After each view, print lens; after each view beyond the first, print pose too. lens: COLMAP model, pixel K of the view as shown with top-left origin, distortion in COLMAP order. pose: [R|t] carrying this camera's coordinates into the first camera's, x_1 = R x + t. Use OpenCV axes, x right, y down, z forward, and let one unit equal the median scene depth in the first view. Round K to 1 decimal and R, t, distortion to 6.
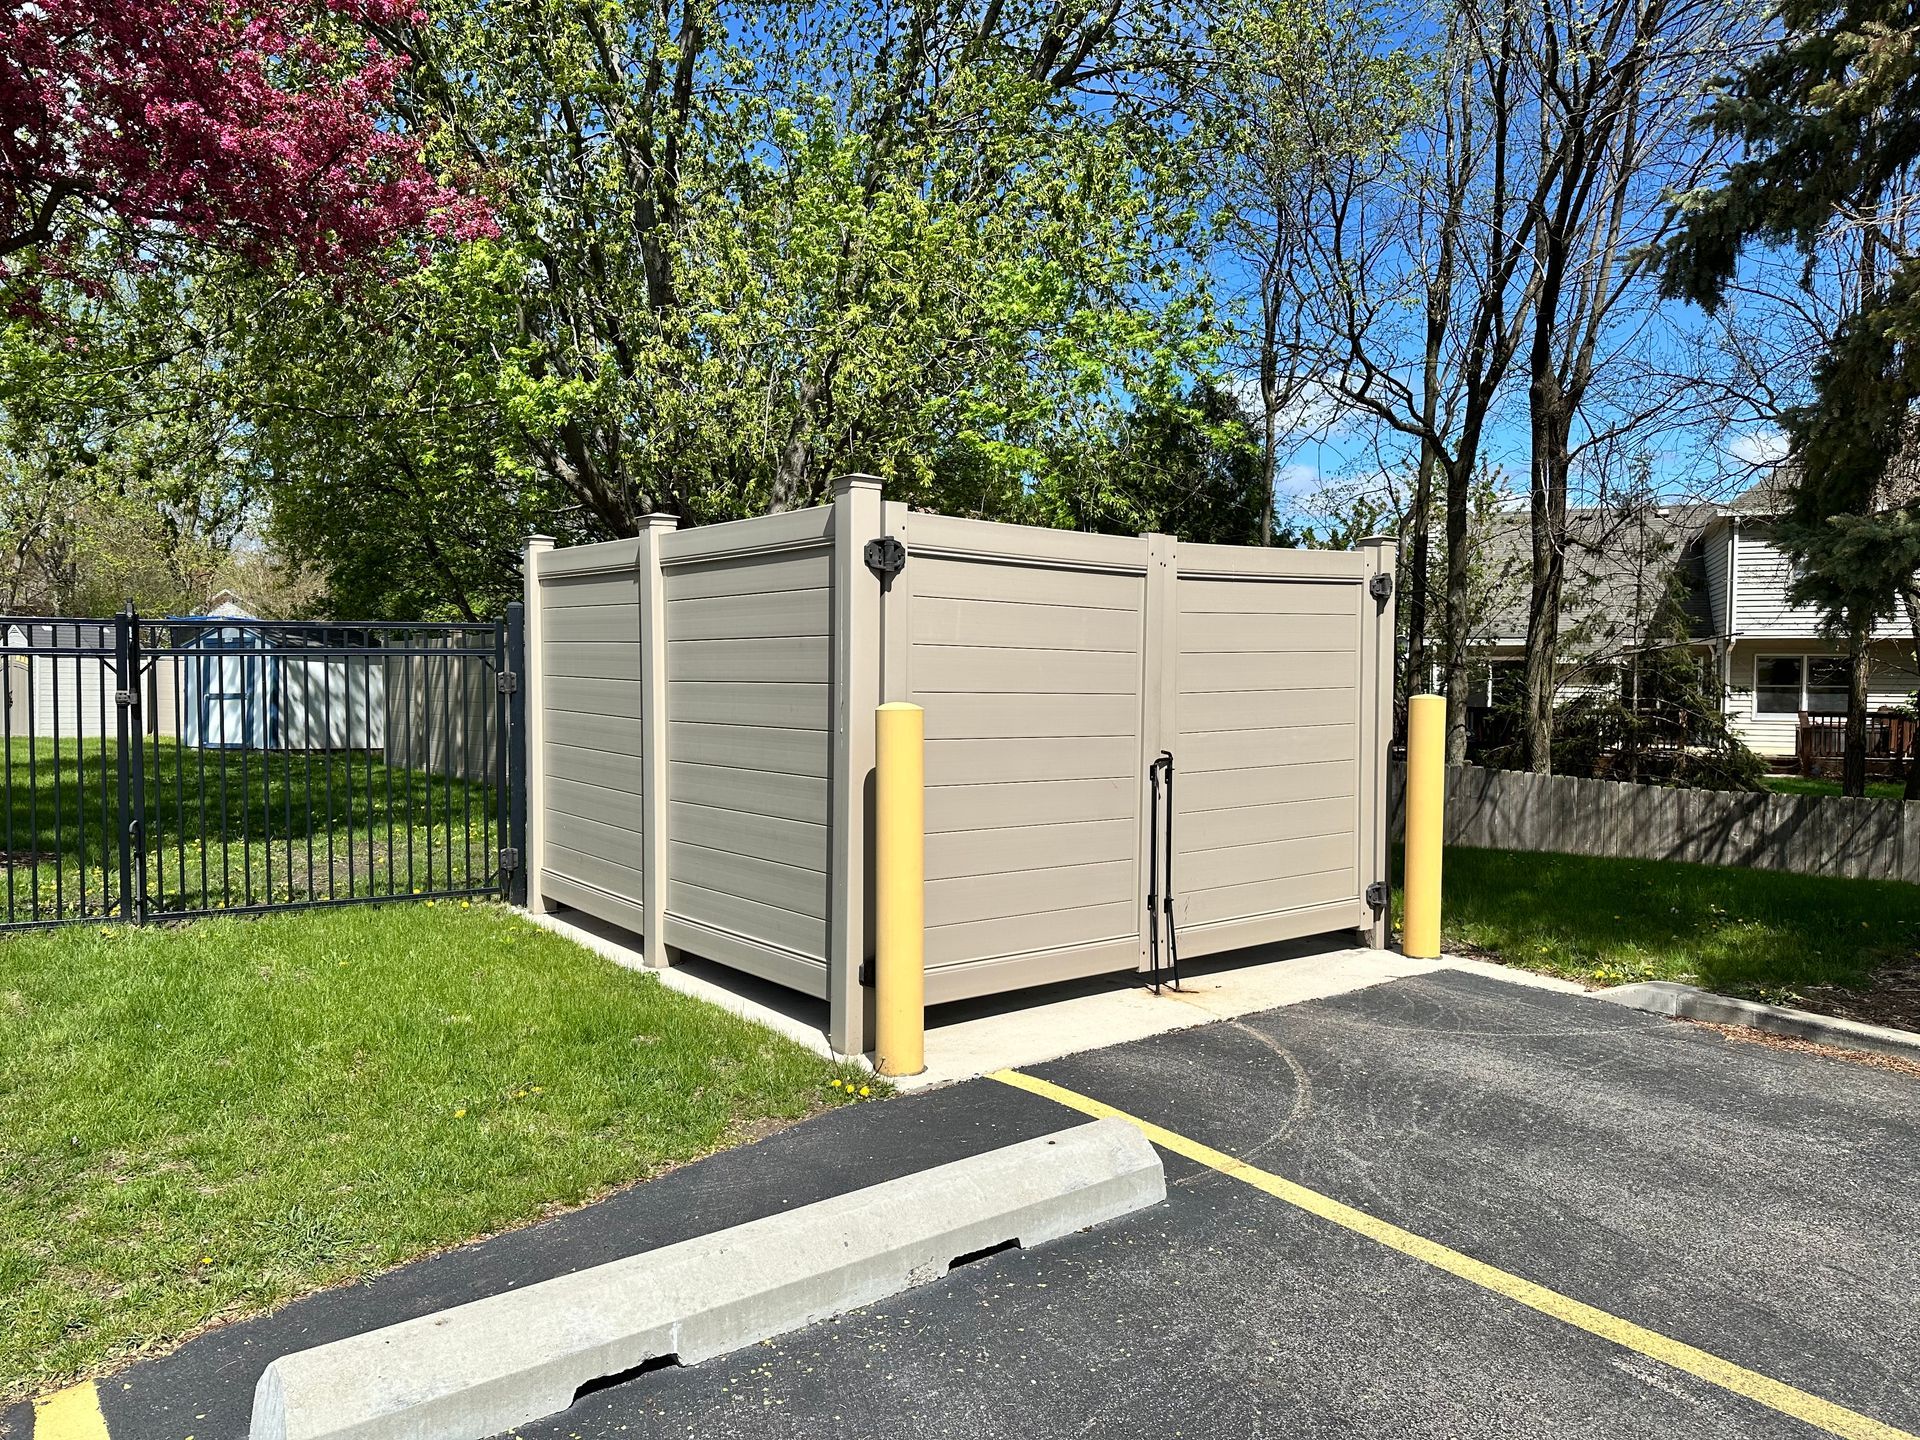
lens RADIAL K [[1413.3, 0, 959.2], [0, 1413.3, 715.3], [0, 0, 1]] dist [-0.041105, 0.001781]
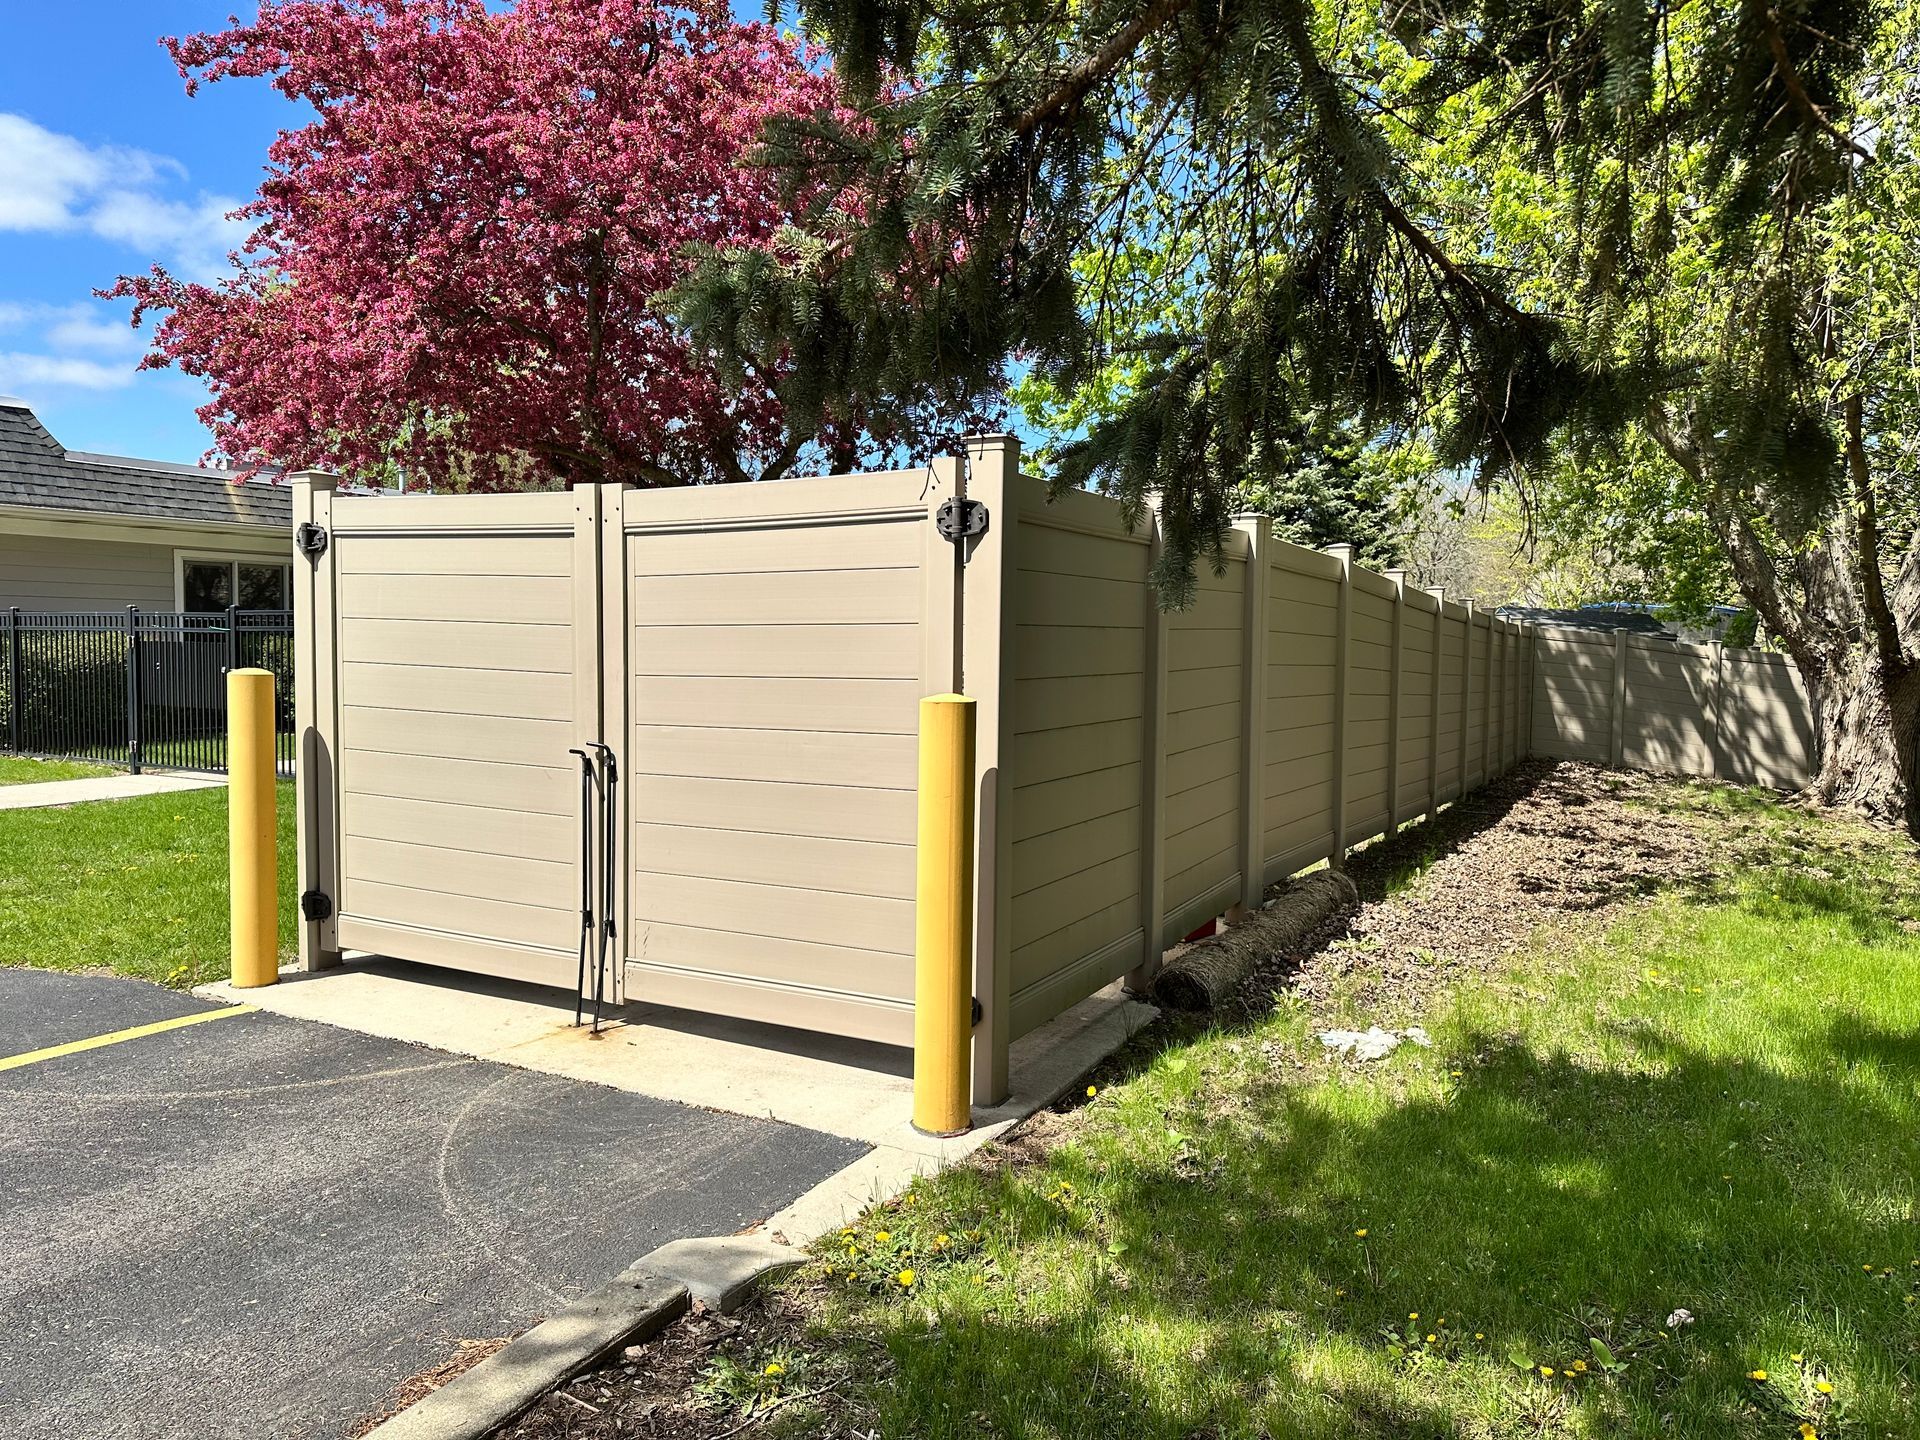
lens RADIAL K [[1413.3, 0, 959.9], [0, 1413.3, 722.7], [0, 0, 1]] dist [-0.041105, 0.001781]
pose [[0.405709, 0.059655, -0.912053, 1.129318], [-0.044377, 0.997977, 0.045535, -0.038842], [0.912924, 0.022001, 0.407536, 0.969303]]
